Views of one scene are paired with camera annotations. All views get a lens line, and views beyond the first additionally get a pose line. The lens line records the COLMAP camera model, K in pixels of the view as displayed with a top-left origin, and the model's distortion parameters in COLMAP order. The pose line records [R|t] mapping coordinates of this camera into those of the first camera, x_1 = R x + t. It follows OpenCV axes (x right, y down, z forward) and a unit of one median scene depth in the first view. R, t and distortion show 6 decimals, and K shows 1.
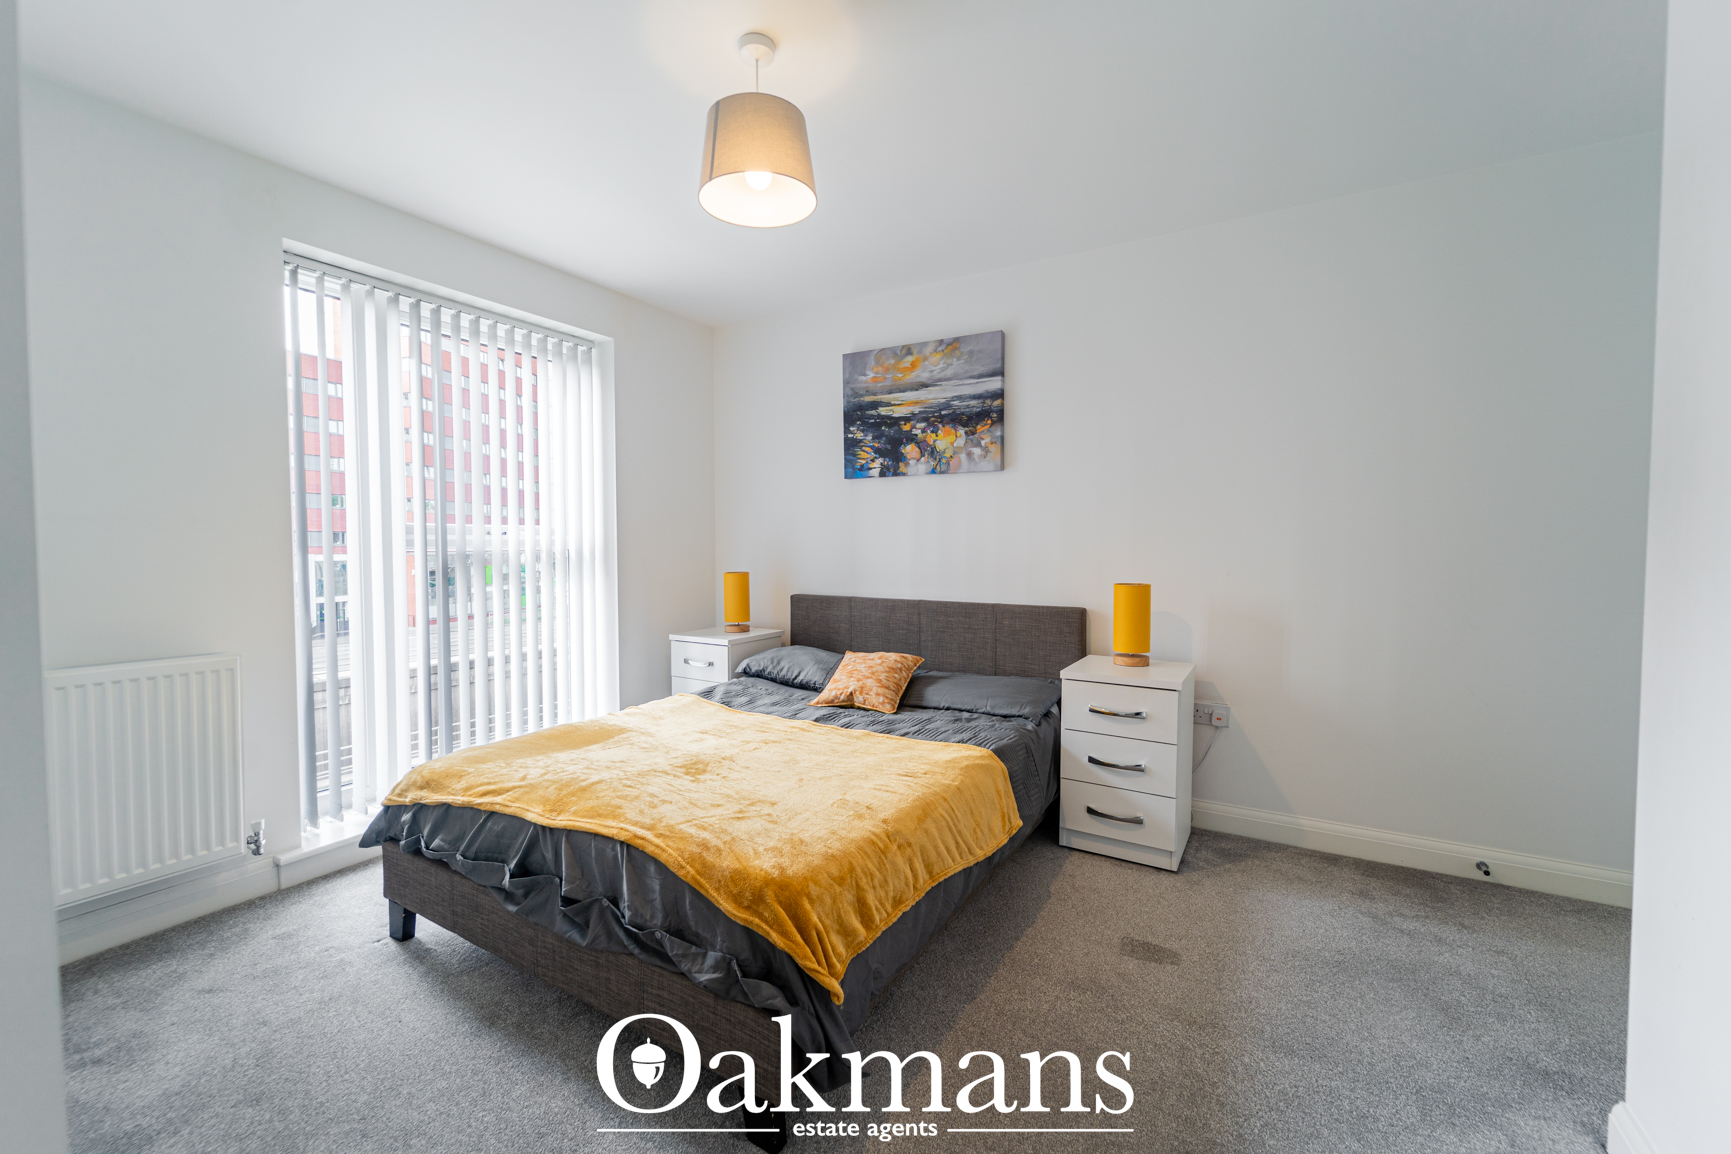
lens RADIAL K [[705.9, 0, 852.6], [0, 705.9, 571.3], [0, 0, 1]] dist [0.004447, -0.002064]
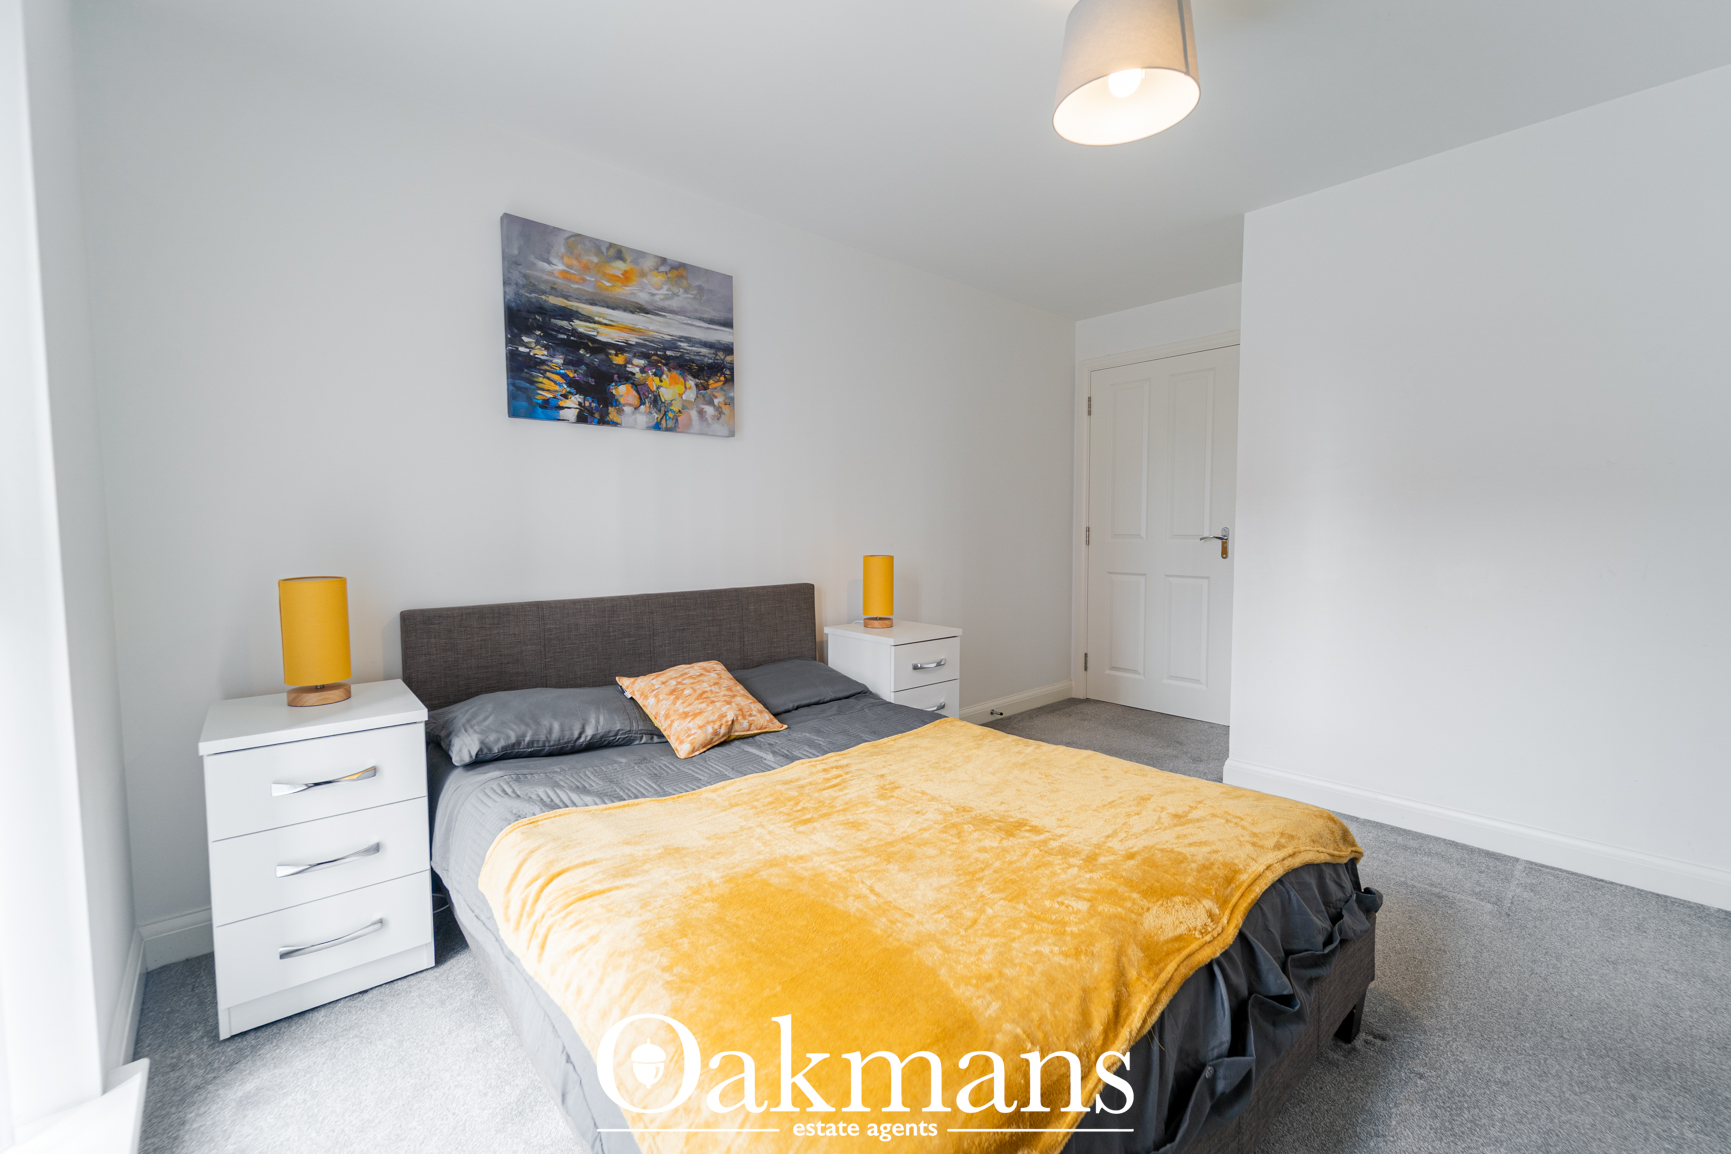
lens RADIAL K [[705.9, 0, 854.0], [0, 705.9, 573.0], [0, 0, 1]] dist [0.004447, -0.002064]
pose [[0.306004, -0.065181, 0.949796, -0.560168], [0.043271, 0.997575, 0.054519, -0.014169], [-0.951047, 0.024415, 0.308082, 0.556190]]
